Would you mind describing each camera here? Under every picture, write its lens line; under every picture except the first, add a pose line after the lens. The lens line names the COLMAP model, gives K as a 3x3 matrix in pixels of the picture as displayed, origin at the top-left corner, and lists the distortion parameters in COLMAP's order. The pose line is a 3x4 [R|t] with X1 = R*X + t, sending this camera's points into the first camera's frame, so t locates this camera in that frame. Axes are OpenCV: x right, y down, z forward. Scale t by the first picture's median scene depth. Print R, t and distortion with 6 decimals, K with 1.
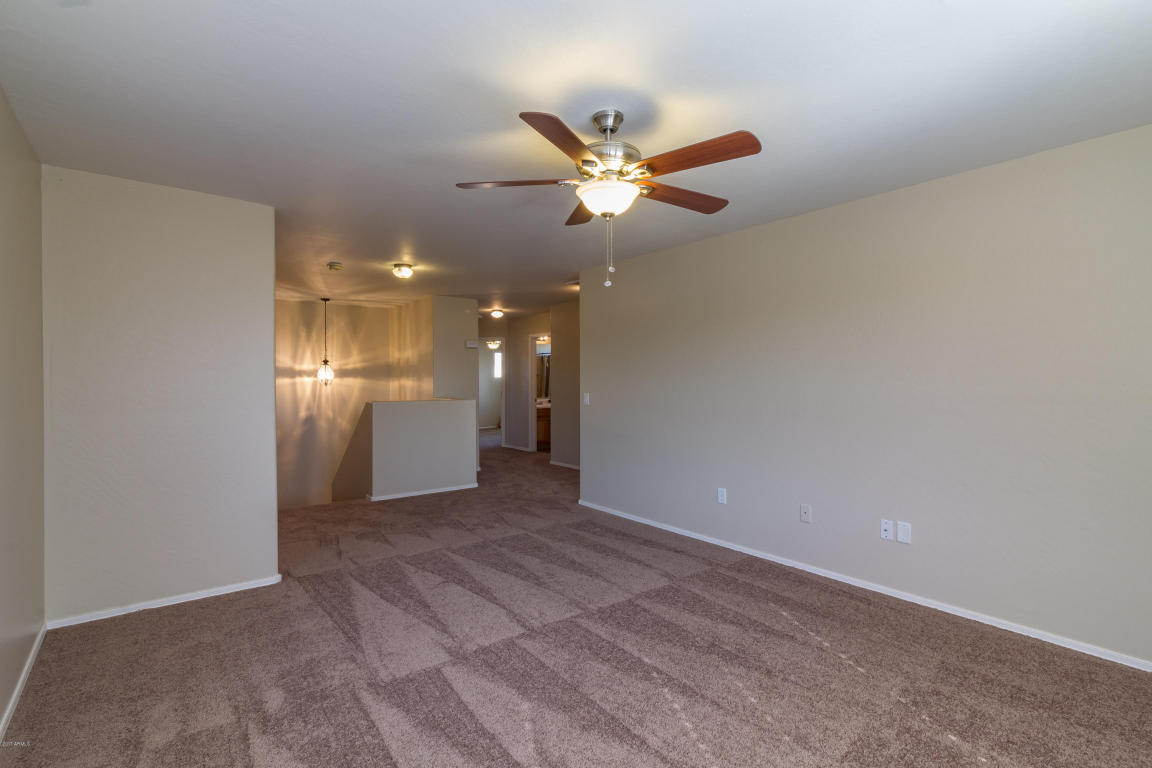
lens RADIAL K [[547.5, 0, 574.0], [0, 547.5, 389.9], [0, 0, 1]] dist [0.006487, 0.000092]
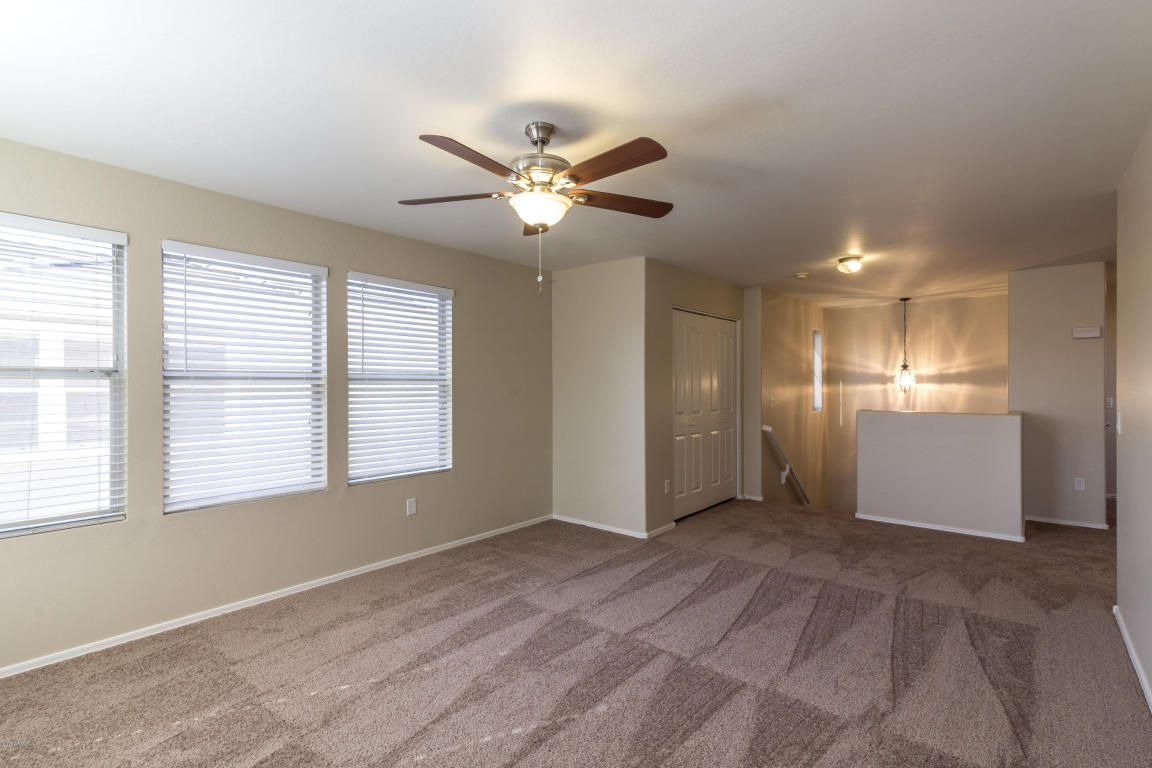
lens RADIAL K [[547.5, 0, 574.0], [0, 547.5, 389.9], [0, 0, 1]] dist [0.006487, 0.000092]
pose [[0.192576, 0.007923, -0.981250, 0.481422], [-0.018683, 0.999816, 0.004407, -0.008076], [0.981104, 0.017484, 0.192688, 0.381407]]
